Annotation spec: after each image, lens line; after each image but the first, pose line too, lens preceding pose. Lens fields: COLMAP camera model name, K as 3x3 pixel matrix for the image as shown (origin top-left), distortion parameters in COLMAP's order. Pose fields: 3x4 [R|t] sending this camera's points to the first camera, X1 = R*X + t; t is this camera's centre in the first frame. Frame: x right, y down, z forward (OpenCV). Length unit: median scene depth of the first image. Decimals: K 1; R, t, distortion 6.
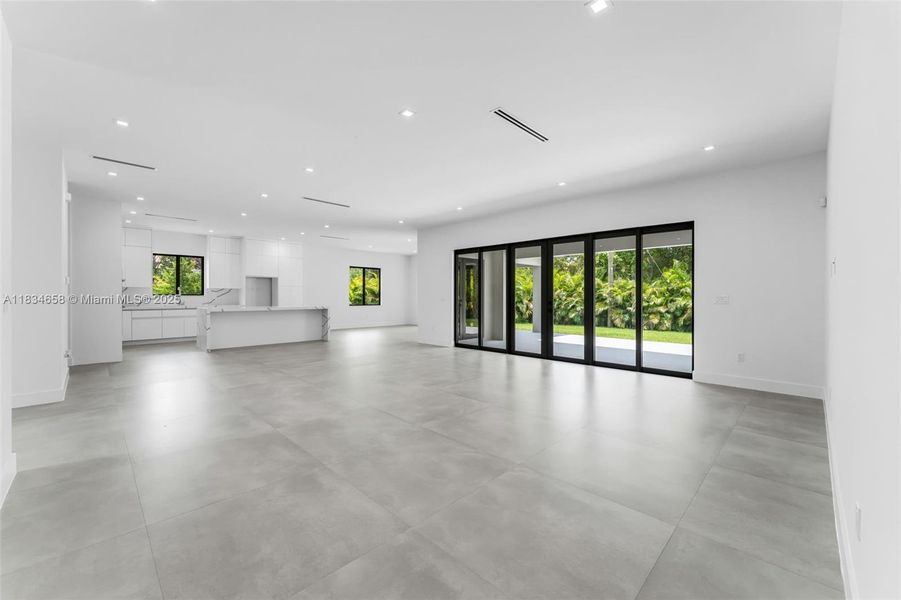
lens RADIAL K [[369.0, 0, 455.4], [0, 369.0, 296.8], [0, 0, 1]] dist [-0.001743, -0.000300]
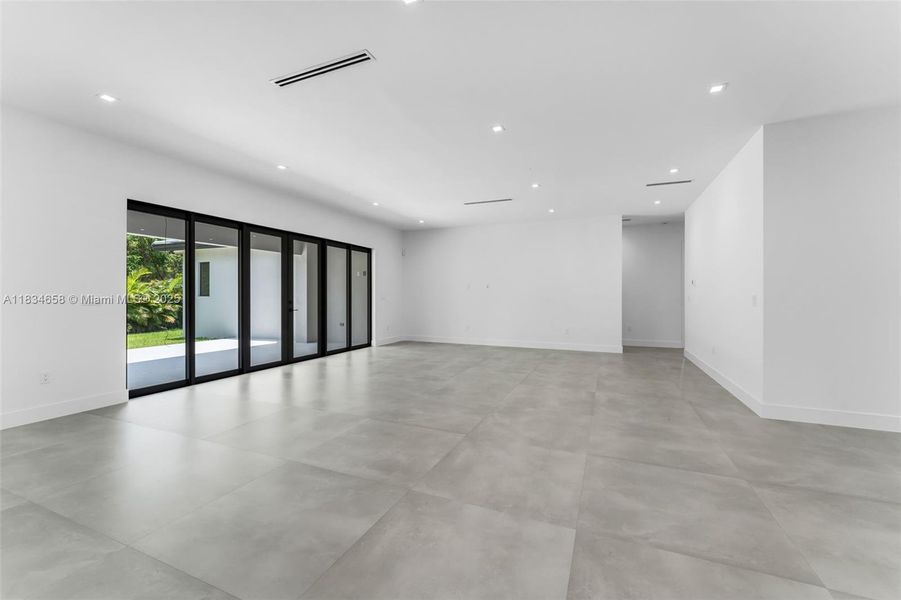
lens RADIAL K [[369.0, 0, 447.1], [0, 369.0, 296.8], [0, 0, 1]] dist [-0.001743, -0.000300]
pose [[-0.384565, -0.004777, 0.923086, -0.310675], [-0.000697, 0.999988, 0.004884, -0.001664], [-0.923098, 0.001235, -0.384563, 0.405108]]
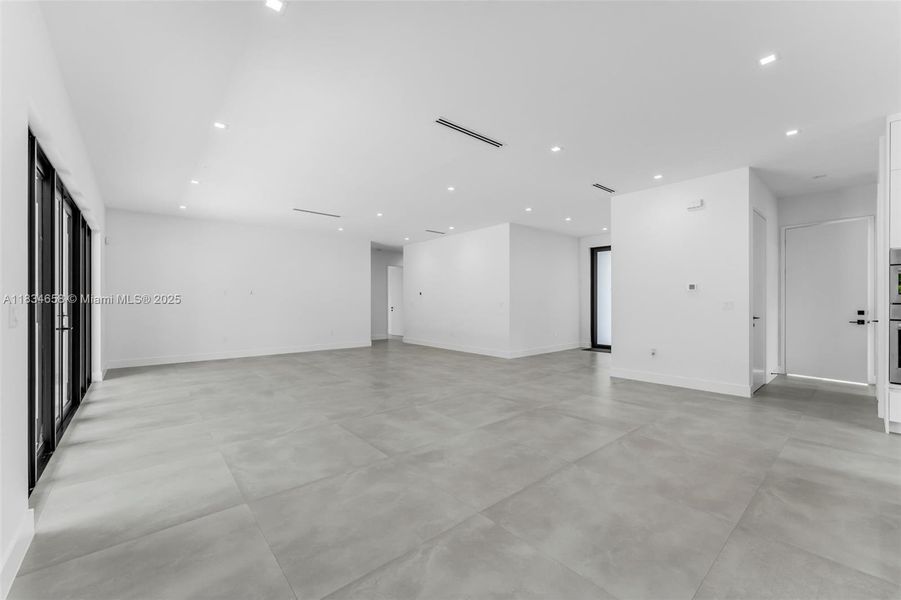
lens RADIAL K [[369.0, 0, 445.9], [0, 369.0, 301.1], [0, 0, 1]] dist [-0.001743, -0.000300]
pose [[-0.998405, 0.000263, 0.056459, -0.132265], [0.000163, 0.999998, -0.001783, -0.001675], [-0.056459, -0.001770, -0.998403, 0.615684]]
